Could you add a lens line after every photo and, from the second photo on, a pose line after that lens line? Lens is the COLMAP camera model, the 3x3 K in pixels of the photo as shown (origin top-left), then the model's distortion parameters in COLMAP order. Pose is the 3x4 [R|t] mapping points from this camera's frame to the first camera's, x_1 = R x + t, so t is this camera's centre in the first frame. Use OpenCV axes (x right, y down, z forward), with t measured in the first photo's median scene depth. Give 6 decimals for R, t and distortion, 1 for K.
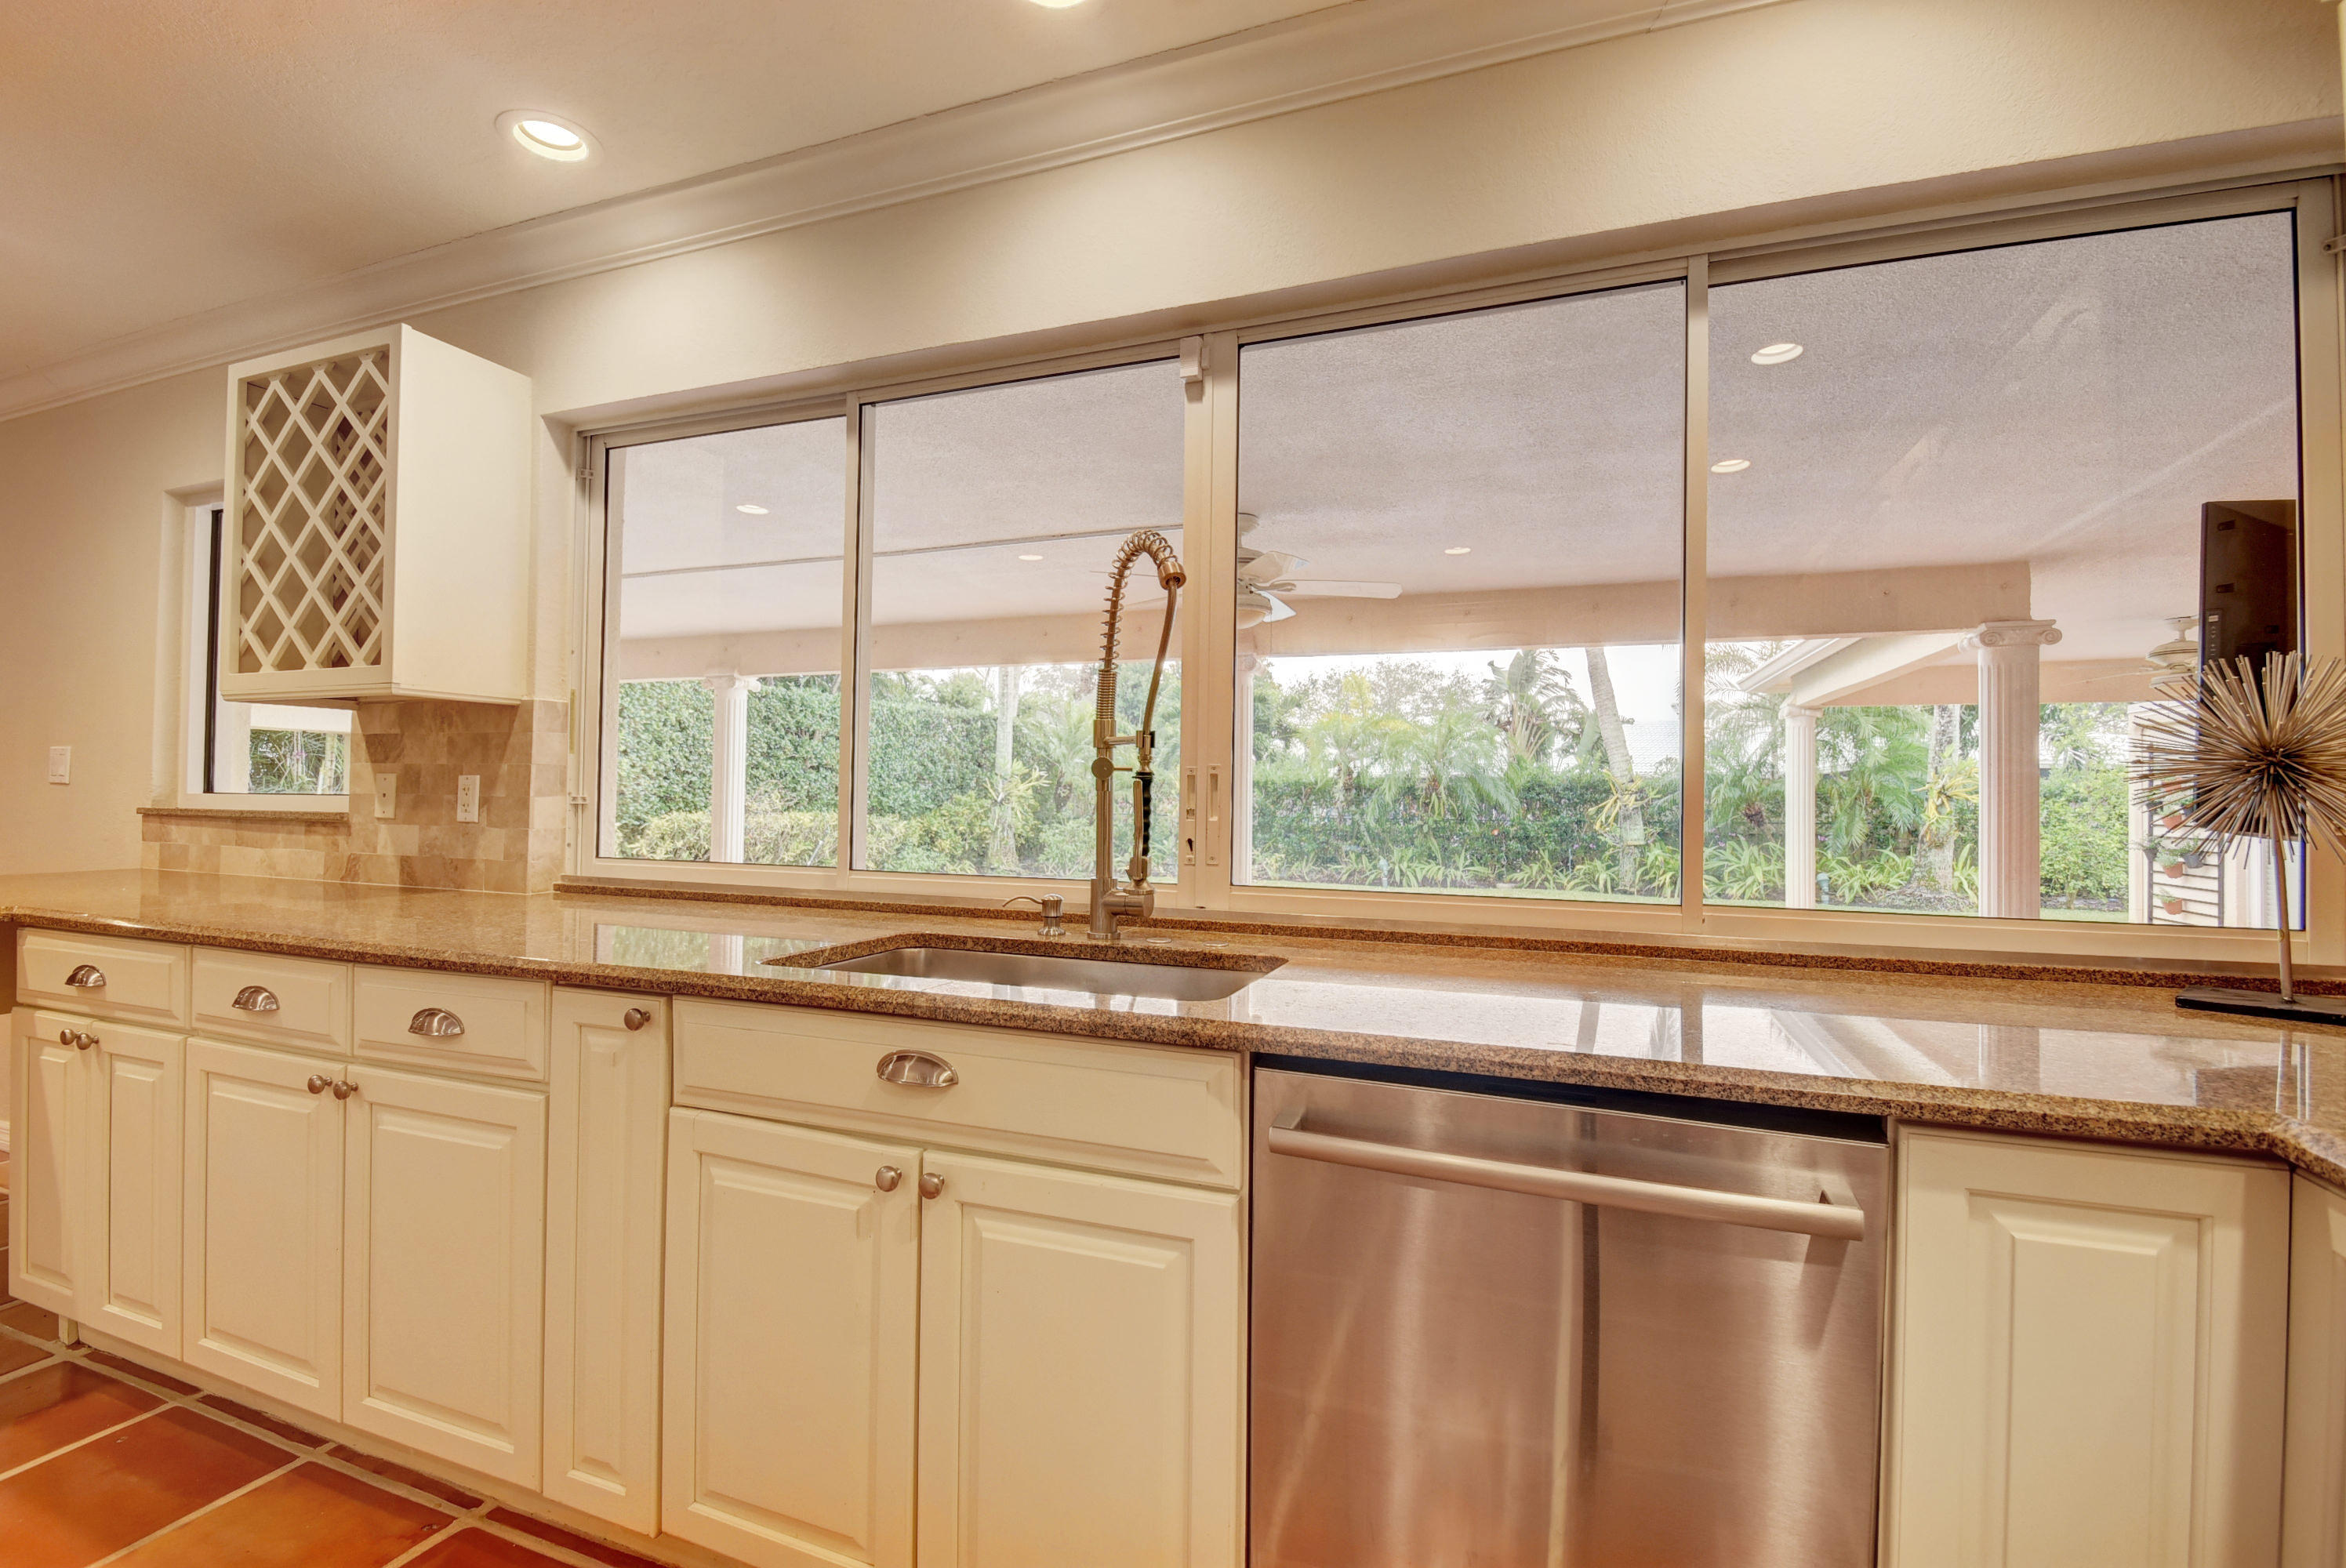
lens RADIAL K [[1035.1, 0, 1173.0], [0, 1035.1, 784.0], [0, 0, 1]] dist [-0.022135, -0.000005]
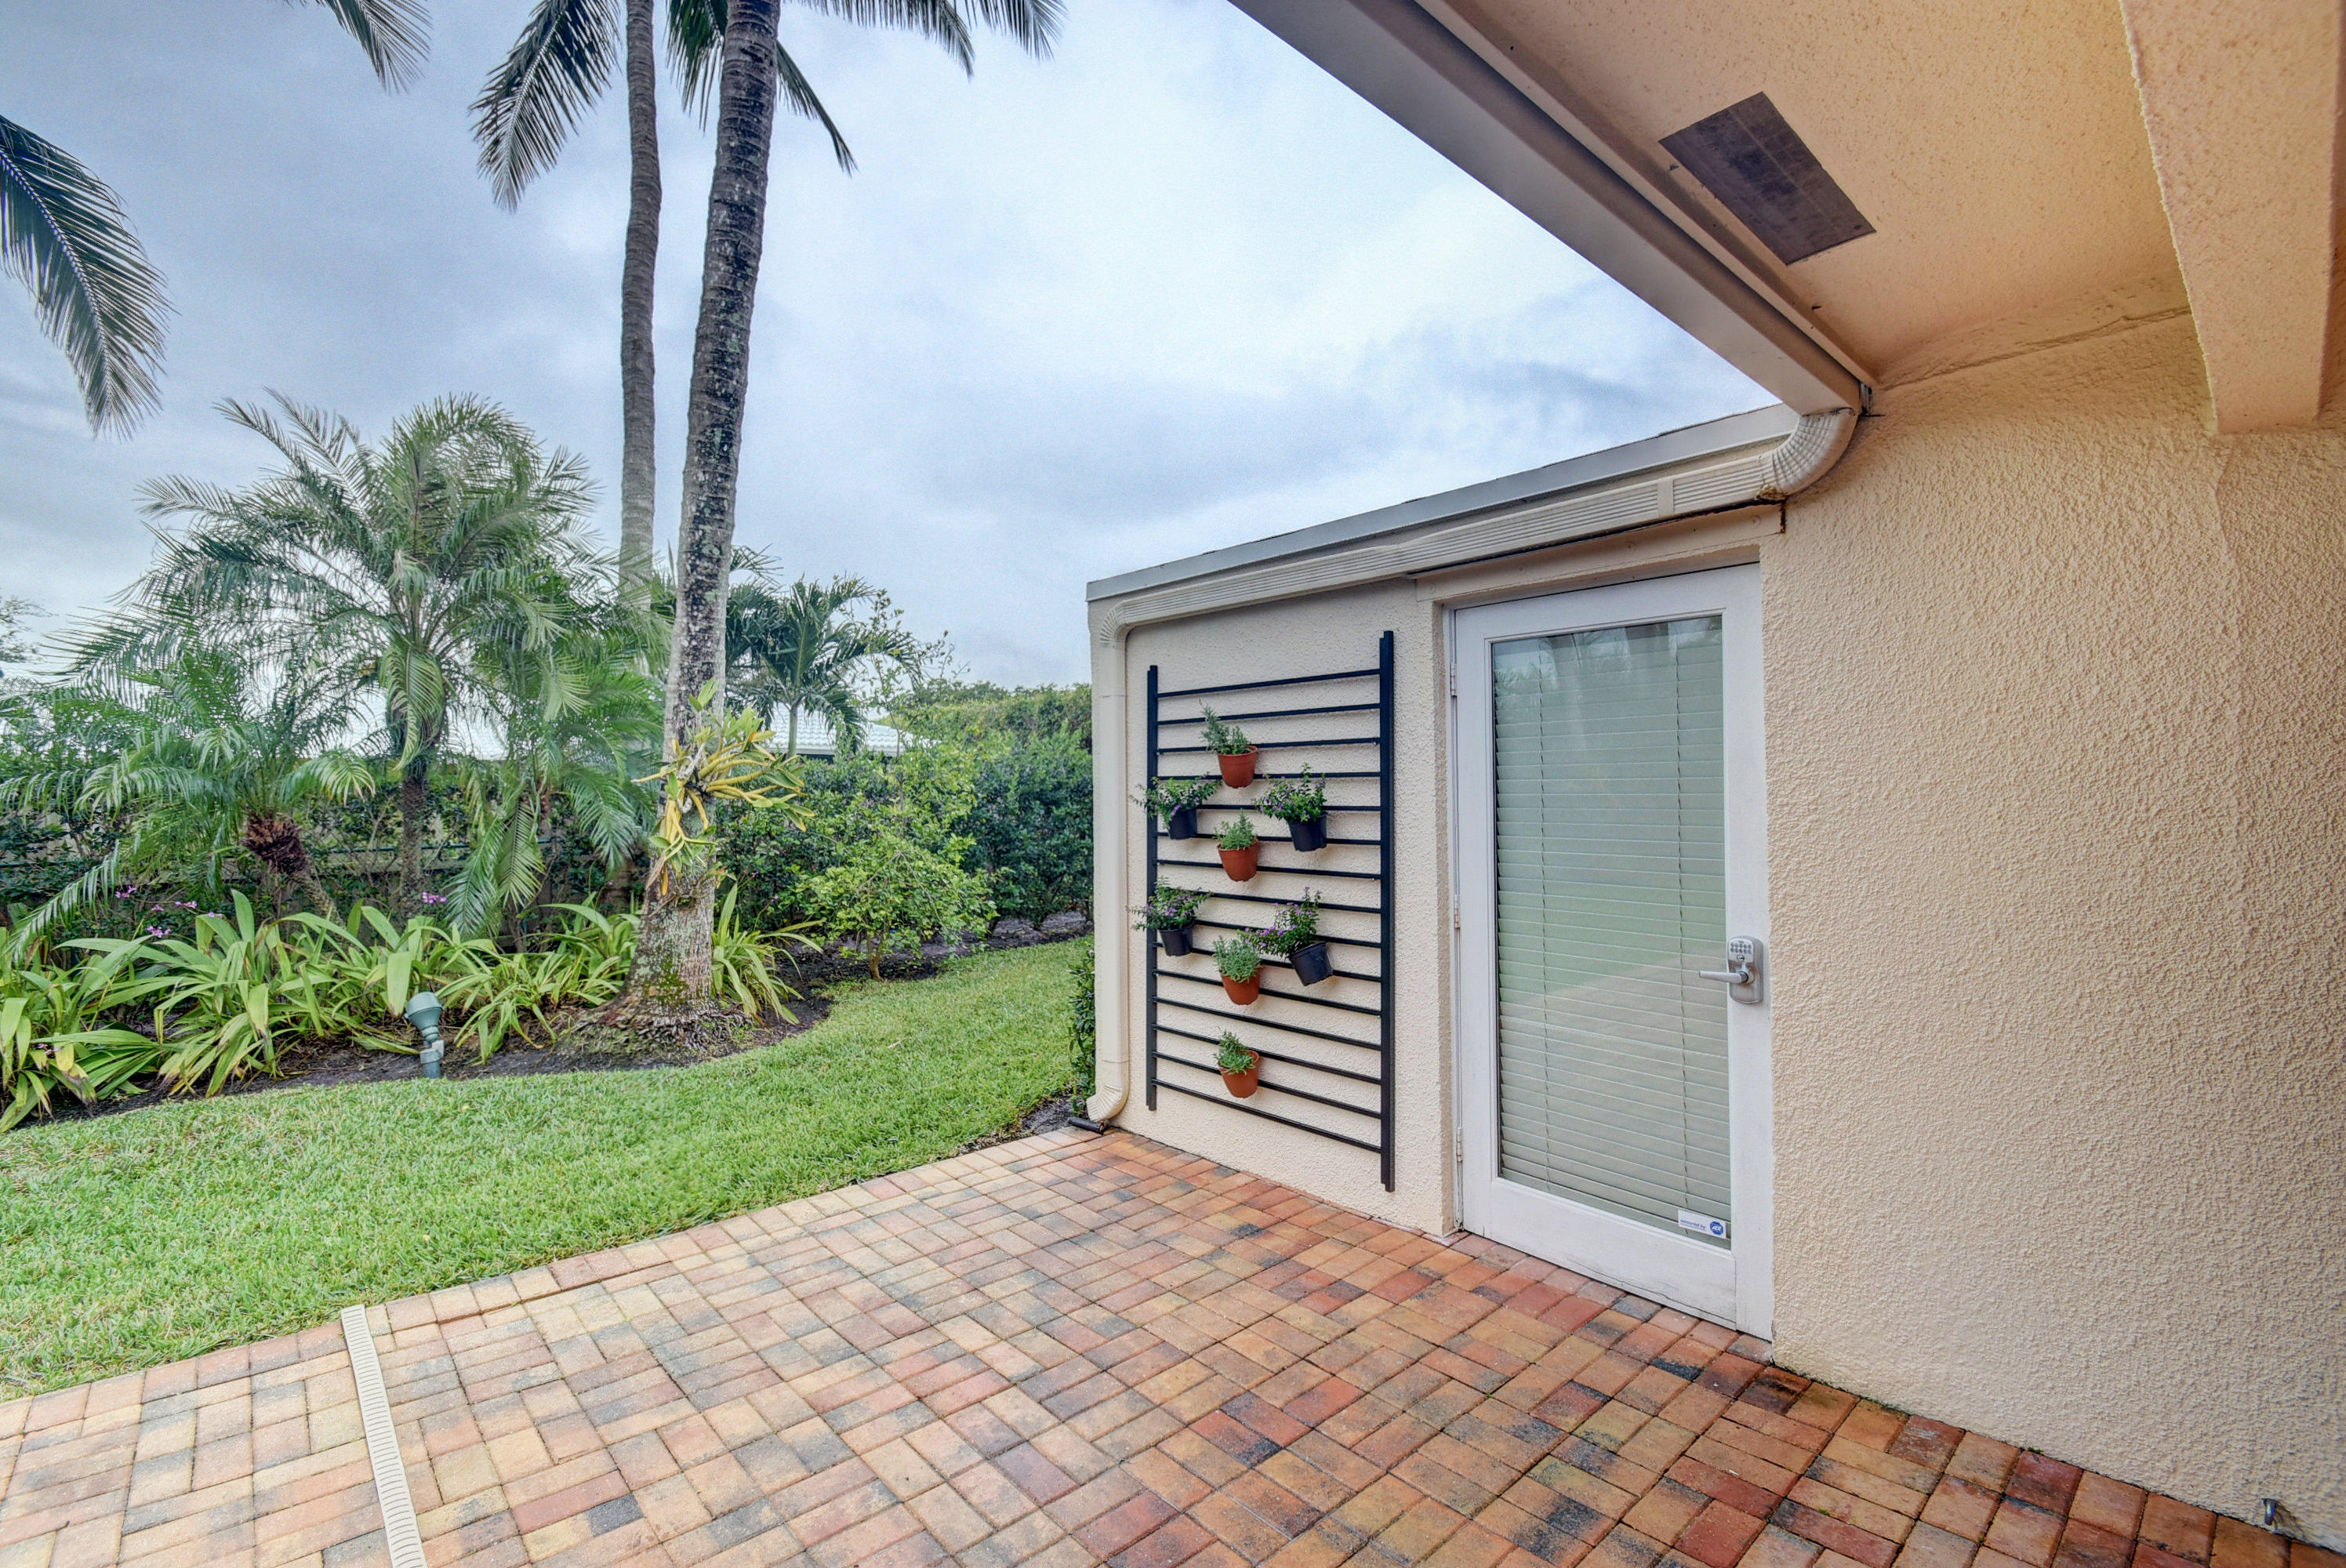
lens RADIAL K [[1035.1, 0, 1173.0], [0, 1035.1, 784.0], [0, 0, 1]] dist [-0.022135, -0.000005]
pose [[0.457553, -0.002940, 0.889177, 0.427385], [-0.003012, 0.999984, 0.004857, 0.004719], [-0.889177, -0.004901, 0.457537, 0.579254]]
